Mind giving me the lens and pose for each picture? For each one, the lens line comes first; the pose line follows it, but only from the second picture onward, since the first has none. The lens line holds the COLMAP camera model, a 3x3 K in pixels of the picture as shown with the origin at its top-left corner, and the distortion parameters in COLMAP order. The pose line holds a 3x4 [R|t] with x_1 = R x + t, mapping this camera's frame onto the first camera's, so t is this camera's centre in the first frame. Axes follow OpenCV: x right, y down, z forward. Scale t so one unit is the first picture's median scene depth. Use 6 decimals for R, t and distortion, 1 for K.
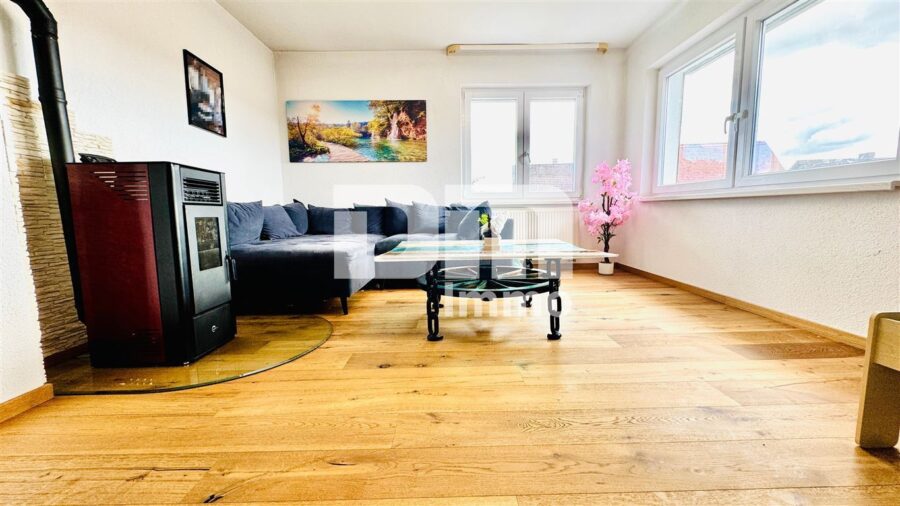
lens RADIAL K [[362.9, 0, 455.0], [0, 362.9, 256.2], [0, 0, 1]] dist [0.000017, 0.000083]
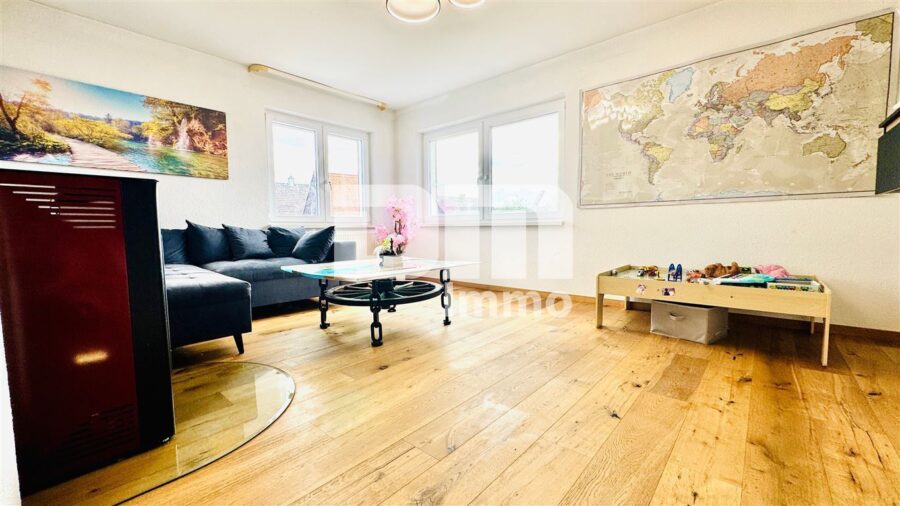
lens RADIAL K [[362.9, 0, 455.0], [0, 362.9, 256.2], [0, 0, 1]] dist [0.000017, 0.000083]
pose [[0.662102, -0.053213, 0.747522, -0.393081], [0.093199, 0.995579, -0.011677, -0.010701], [-0.743596, 0.077400, 0.664134, 0.003739]]
